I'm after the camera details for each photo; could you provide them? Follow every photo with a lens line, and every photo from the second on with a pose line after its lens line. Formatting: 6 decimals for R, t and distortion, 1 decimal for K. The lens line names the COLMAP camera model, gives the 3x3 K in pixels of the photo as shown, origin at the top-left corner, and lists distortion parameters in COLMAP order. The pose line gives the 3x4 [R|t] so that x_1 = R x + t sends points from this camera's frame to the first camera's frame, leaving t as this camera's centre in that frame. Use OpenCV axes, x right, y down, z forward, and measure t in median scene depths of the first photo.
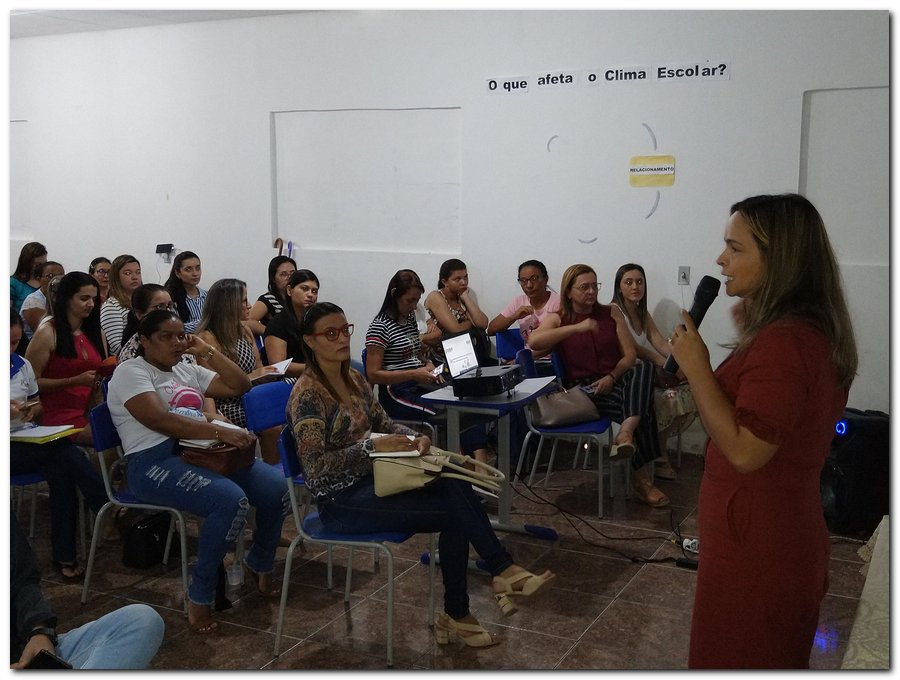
lens RADIAL K [[1033.2, 0, 450.0], [0, 1033.2, 340.0], [0, 0, 1]] dist [0.012405, -0.232135]
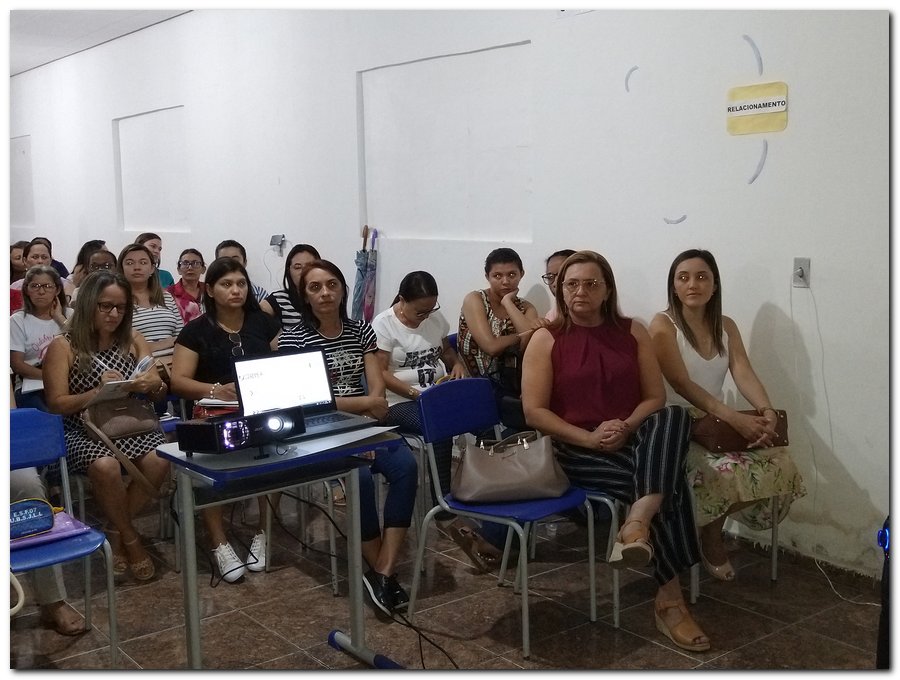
lens RADIAL K [[1033.2, 0, 450.0], [0, 1033.2, 340.0], [0, 0, 1]] dist [0.012405, -0.232135]
pose [[0.910755, 0.037112, -0.411277, 0.239220], [-0.039811, 0.999205, 0.002004, -0.012225], [0.411024, 0.014548, 0.911508, 0.284846]]
